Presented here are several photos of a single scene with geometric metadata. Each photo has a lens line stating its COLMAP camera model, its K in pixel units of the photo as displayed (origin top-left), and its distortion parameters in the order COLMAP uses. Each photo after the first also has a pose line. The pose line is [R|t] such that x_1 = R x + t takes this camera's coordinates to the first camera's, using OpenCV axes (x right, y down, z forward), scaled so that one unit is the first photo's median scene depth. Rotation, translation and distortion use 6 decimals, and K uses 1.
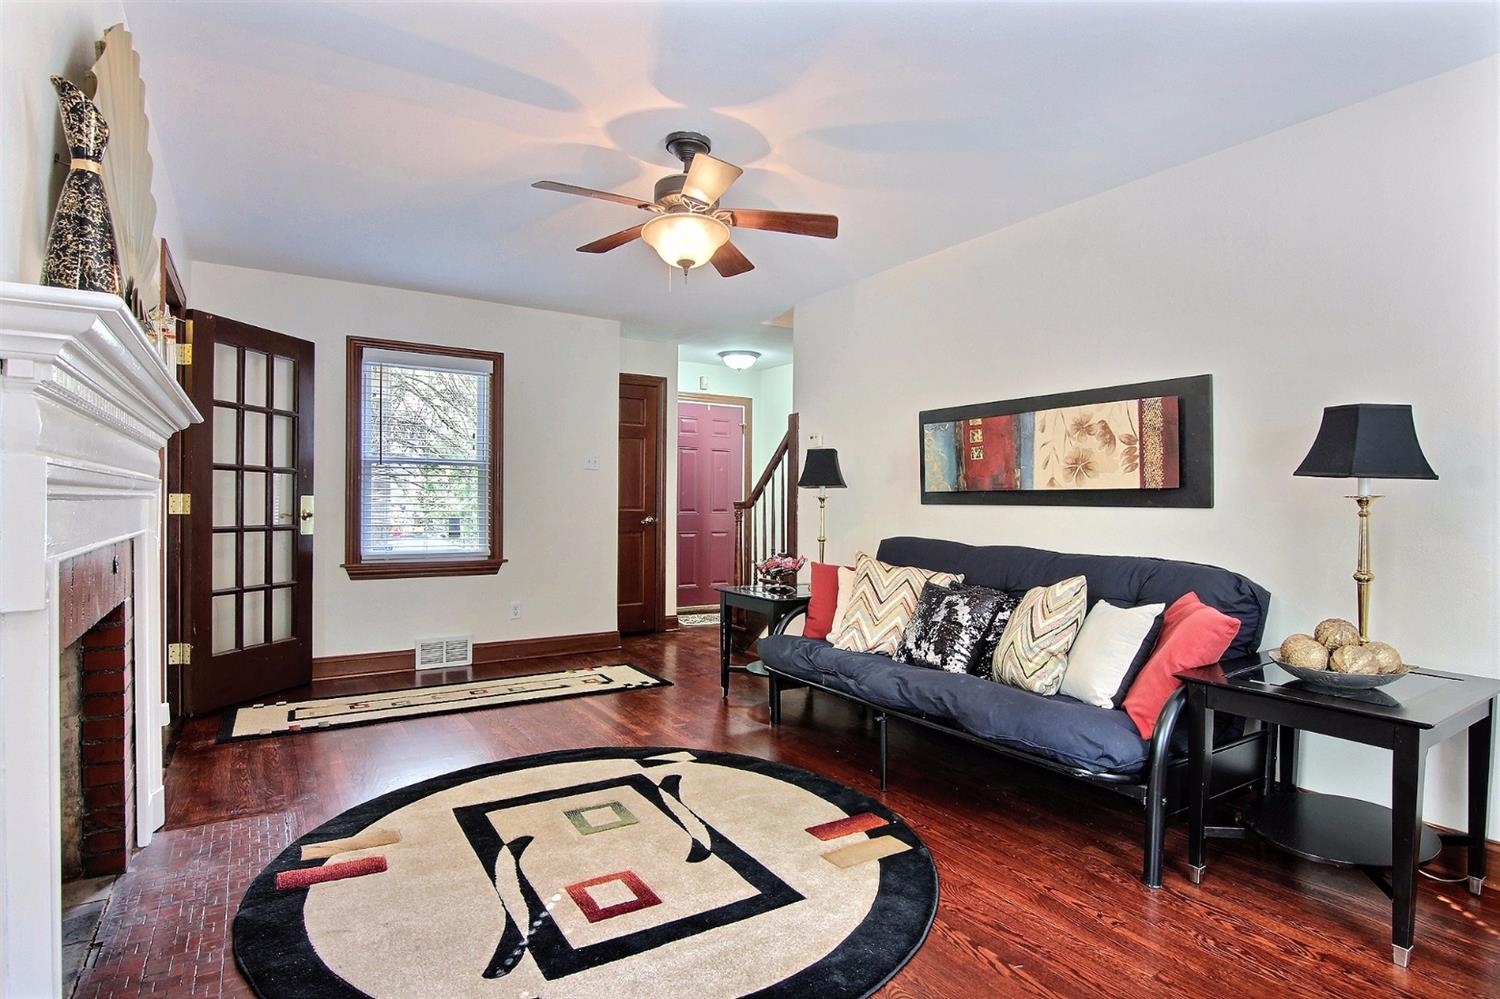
lens RADIAL K [[767.0, 0, 759.0], [0, 767.0, 506.2], [0, 0, 1]] dist [-0.014722, -0.001414]
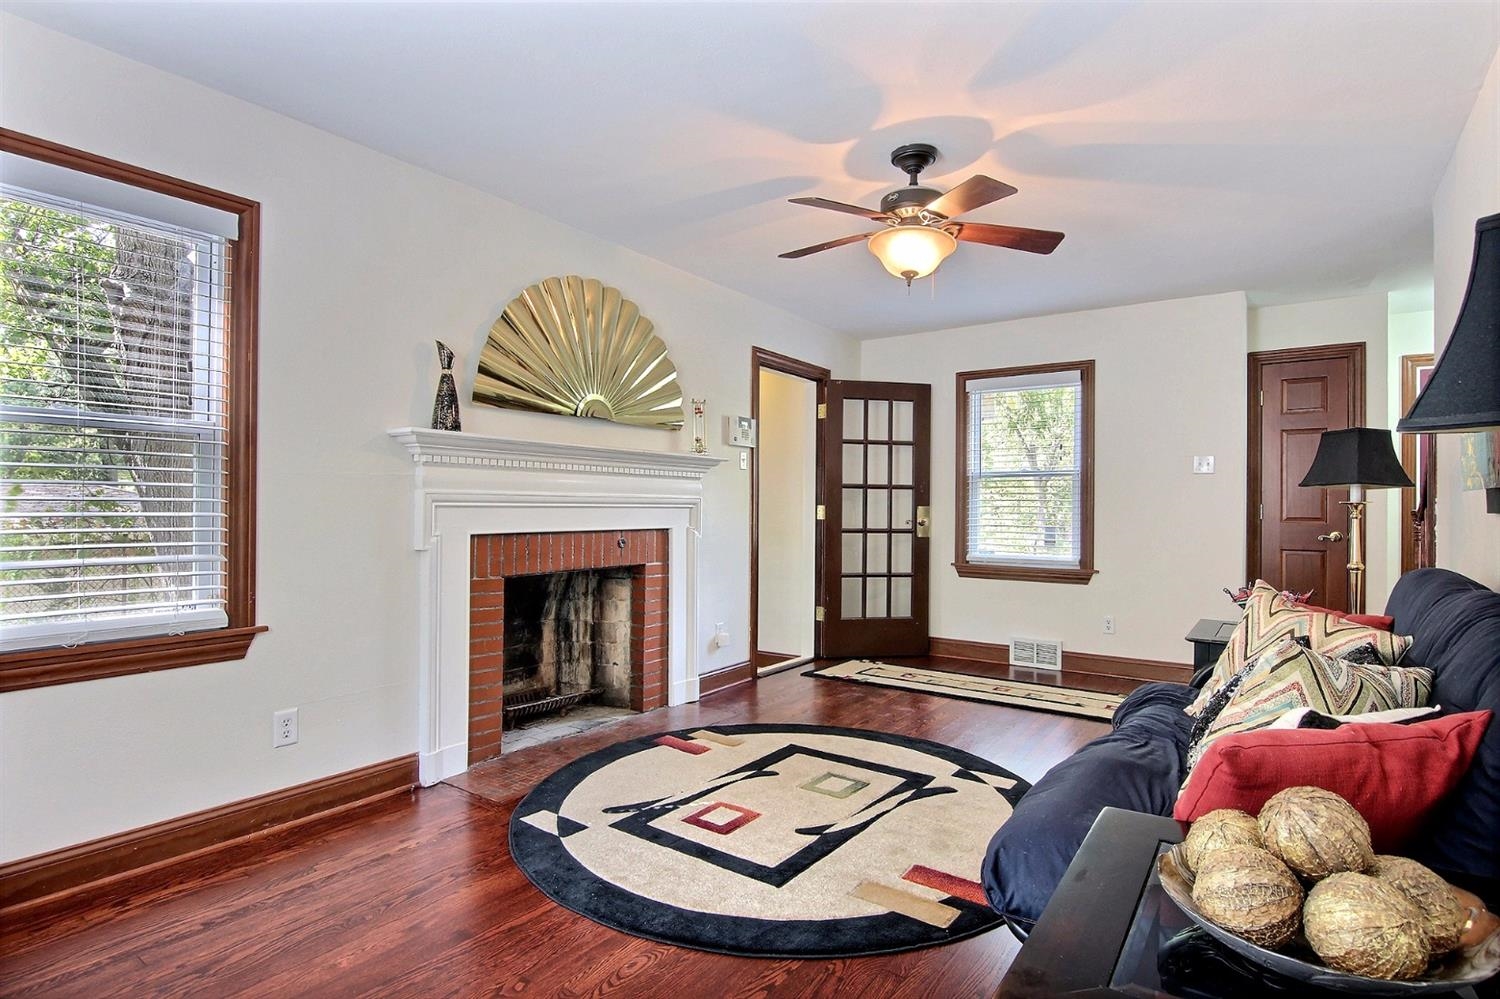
lens RADIAL K [[767.0, 0, 757.9], [0, 767.0, 503.4], [0, 0, 1]] dist [-0.014722, -0.001414]
pose [[0.373309, -0.010780, -0.927645, 0.546549], [-0.008811, 0.999846, -0.015165, 0.003244], [0.927665, 0.013835, 0.373156, 0.309808]]
